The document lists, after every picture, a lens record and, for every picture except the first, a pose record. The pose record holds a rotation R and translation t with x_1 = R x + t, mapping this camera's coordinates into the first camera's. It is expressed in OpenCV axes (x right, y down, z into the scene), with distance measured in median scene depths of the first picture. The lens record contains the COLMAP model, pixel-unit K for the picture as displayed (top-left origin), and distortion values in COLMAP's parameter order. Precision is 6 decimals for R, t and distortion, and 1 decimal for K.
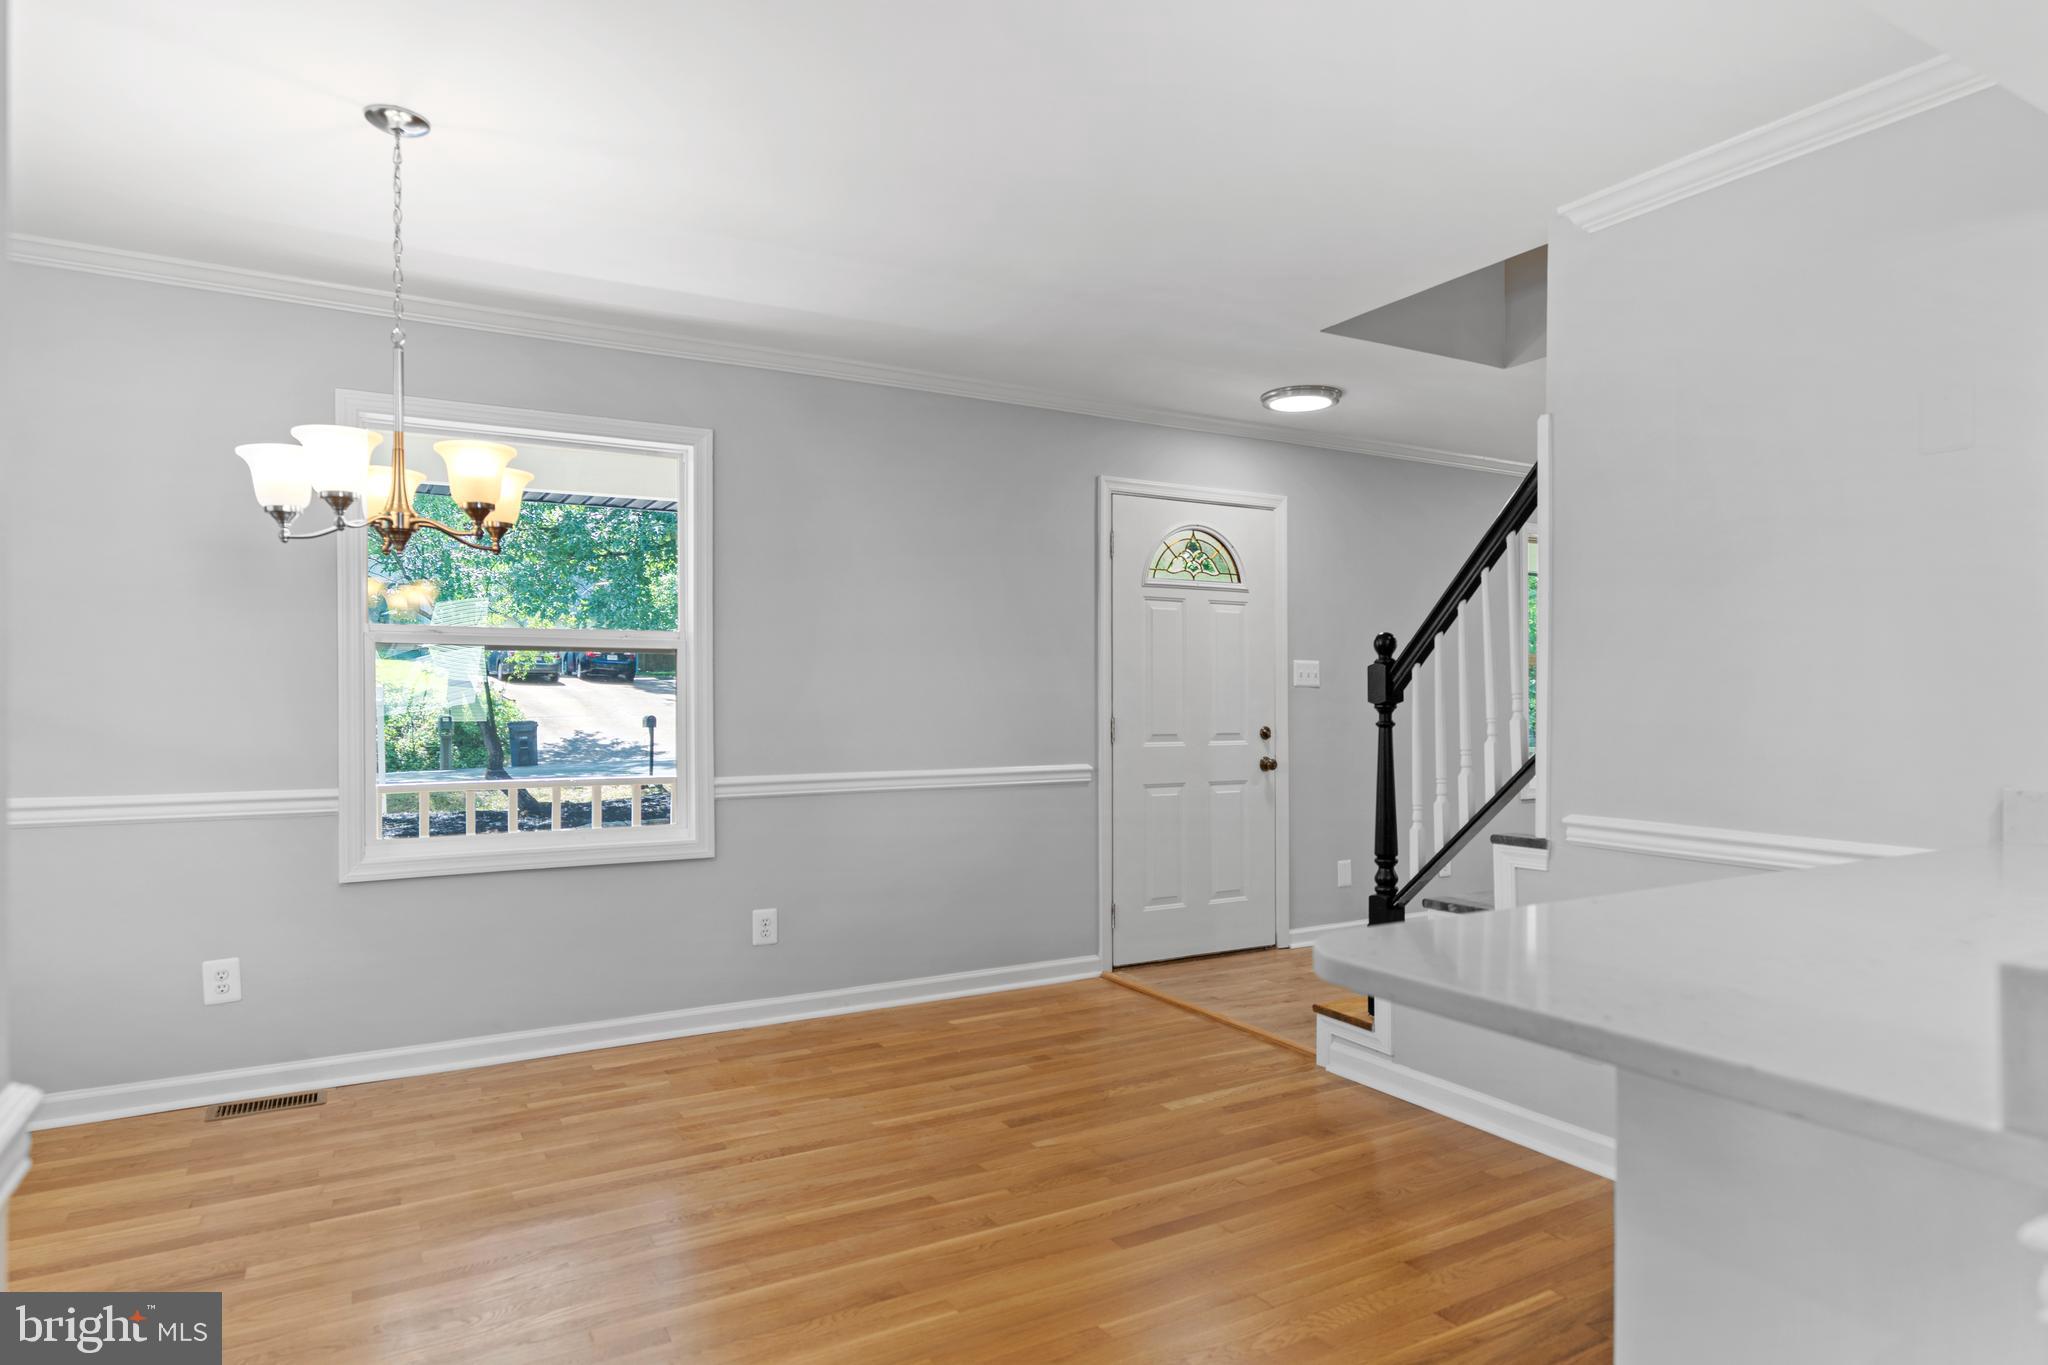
lens RADIAL K [[1186.3, 0, 1028.6], [0, 1186.3, 703.0], [0, 0, 1]] dist [-0.001004, -0.000037]
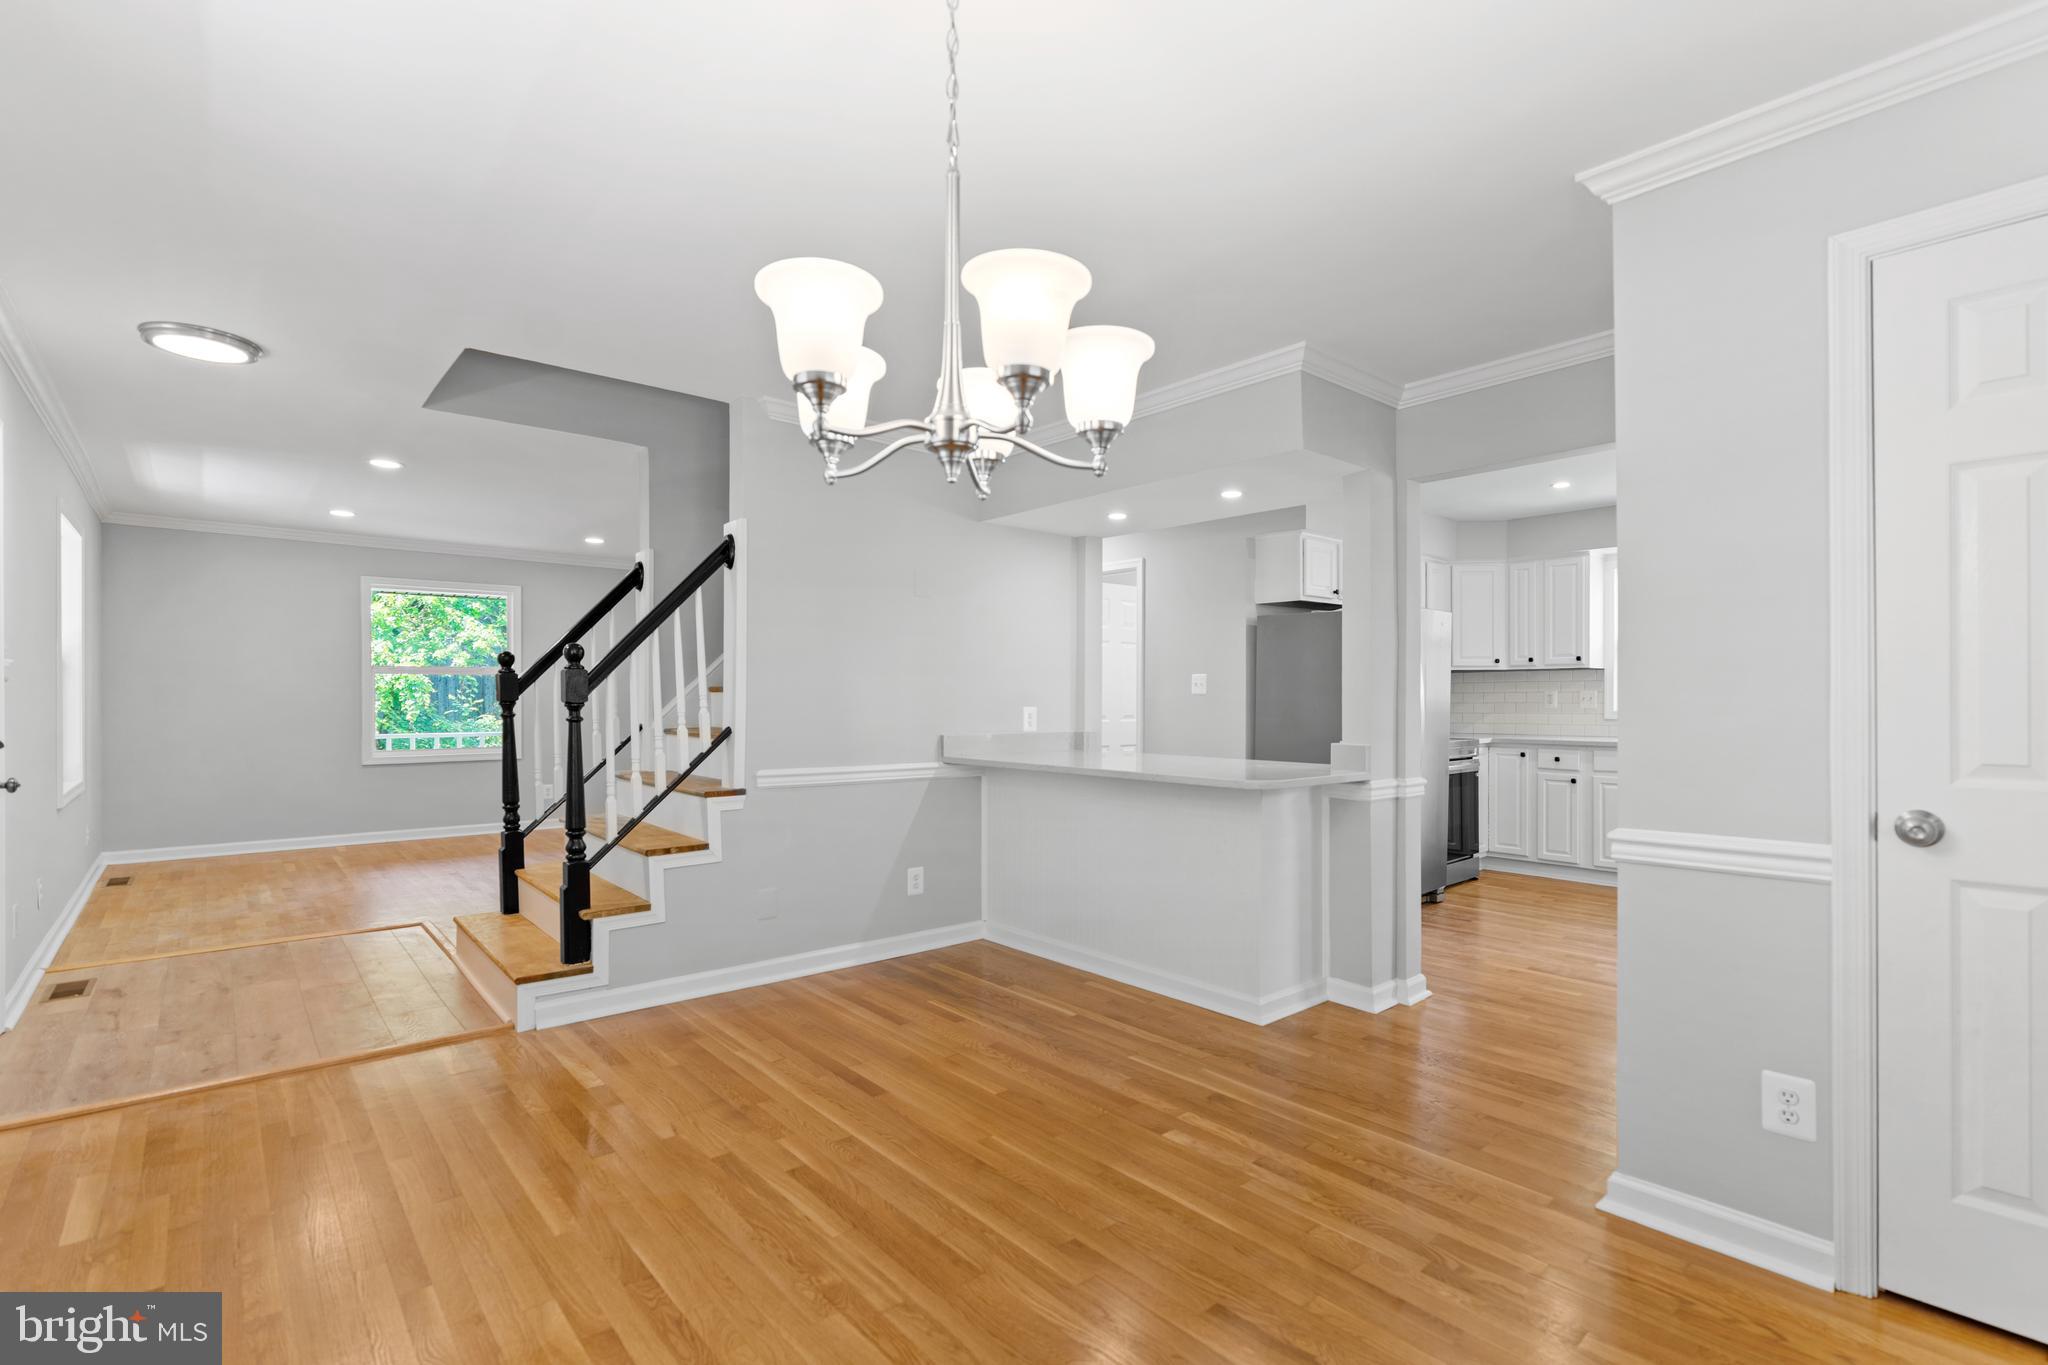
lens RADIAL K [[939.5, 0, 1039.5], [0, 939.5, 688.5], [0, 0, 1]] dist [-0.033163, 0.016791]
pose [[-0.195029, 0.012397, 0.980719, -0.715824], [0.000994, 0.999922, -0.012442, -0.001273], [-0.980797, -0.001452, -0.195026, 0.717845]]
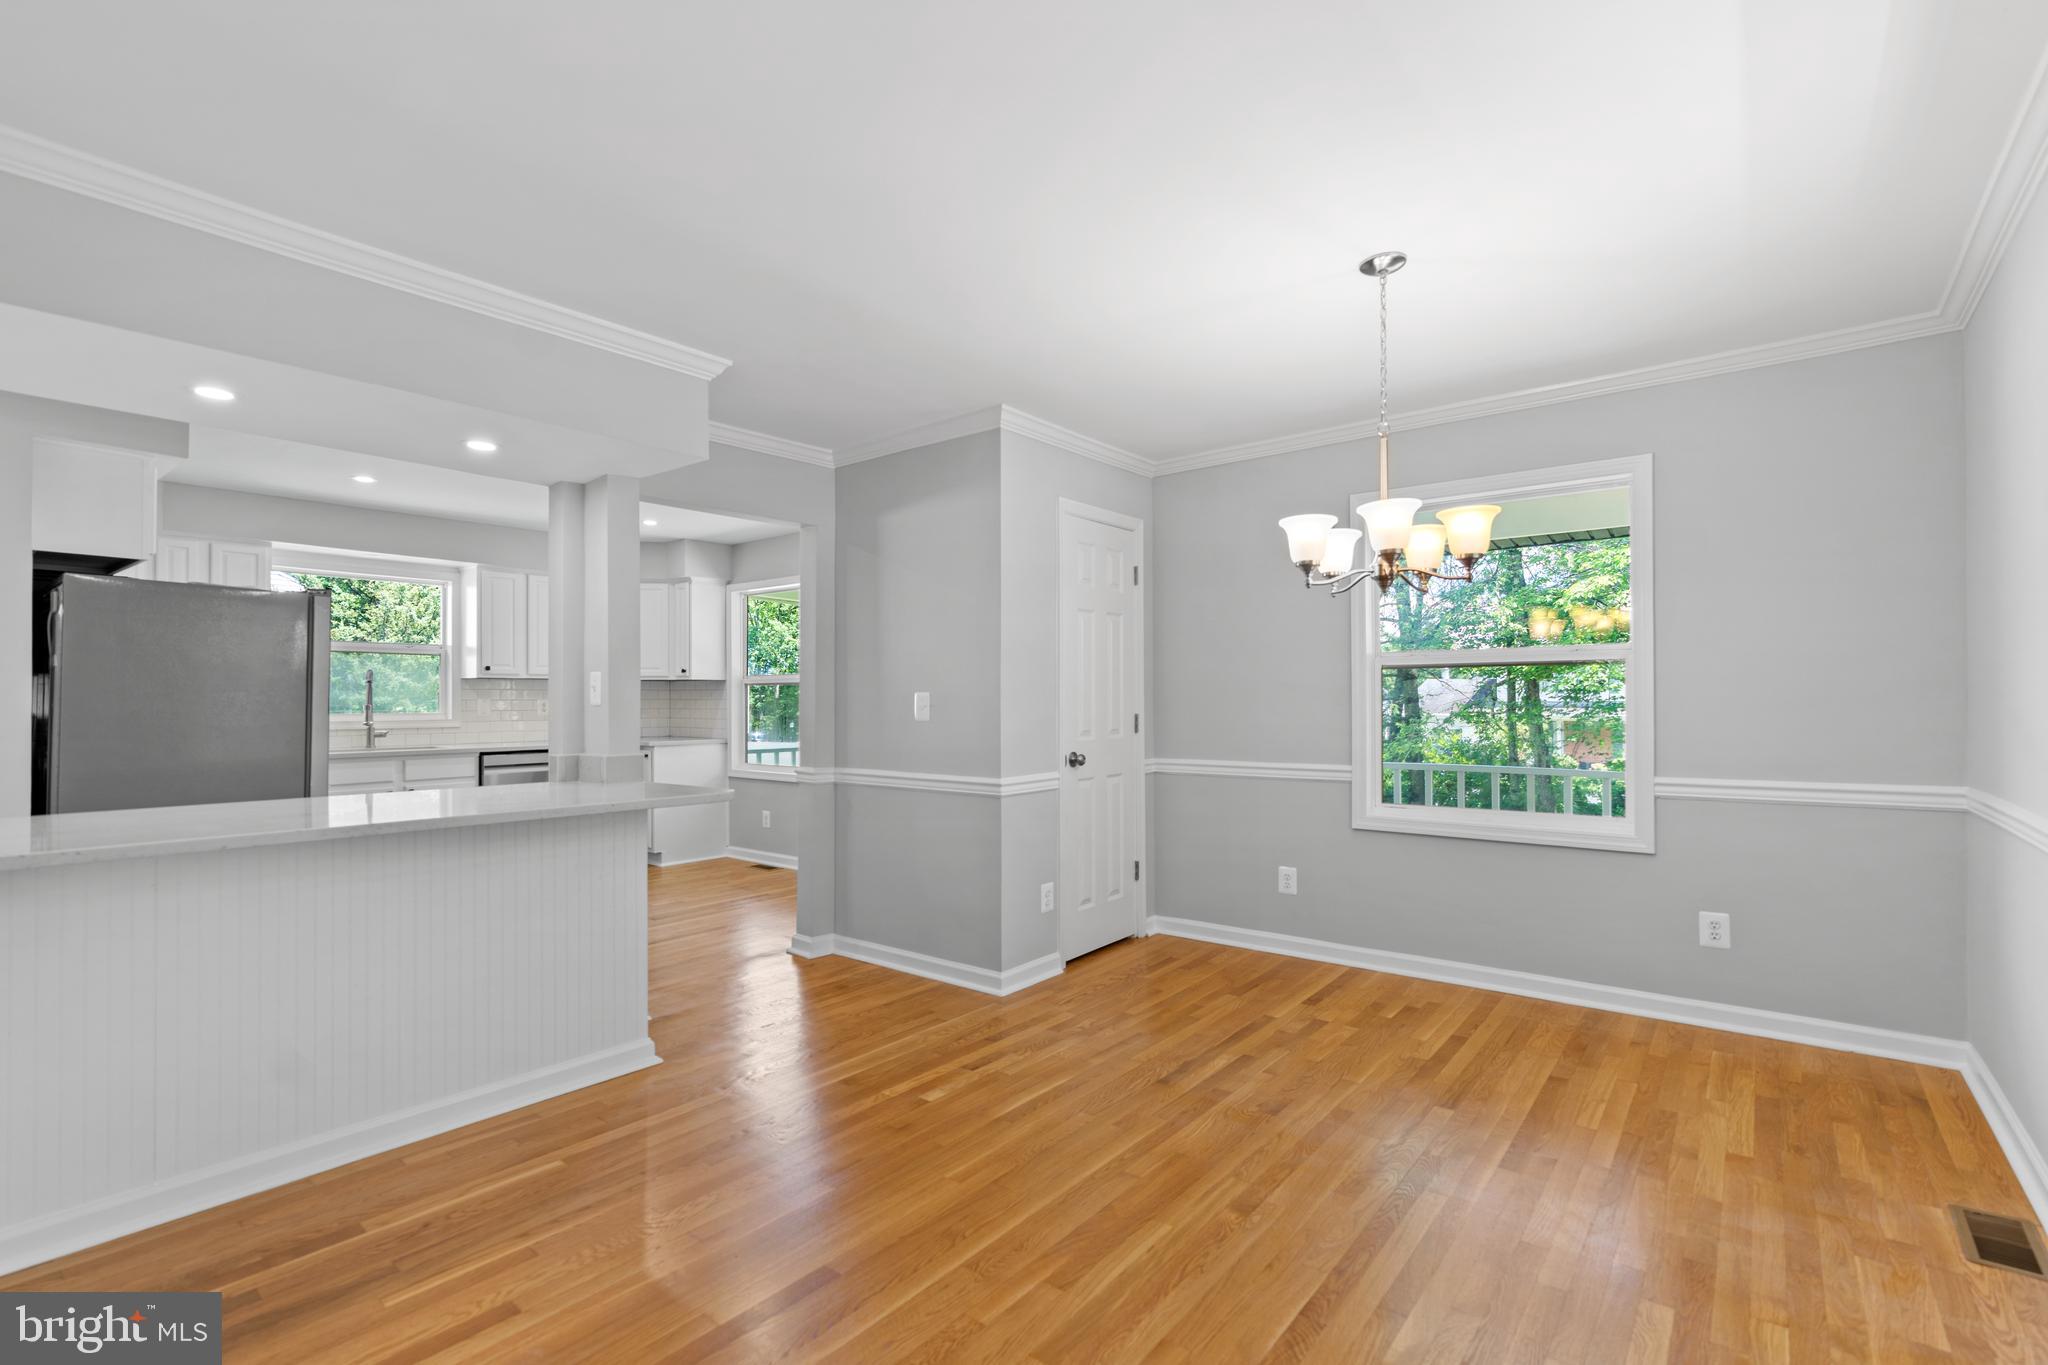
lens RADIAL K [[928.0, 0, 1031.7], [0, 928.0, 672.6], [0, 0, 1]] dist [-0.008712, 0.004137]
pose [[-0.934077, -0.005096, -0.357036, 0.136406], [0.005578, 0.999568, -0.028860, -0.008722], [0.357029, -0.028949, -0.933645, 1.240344]]
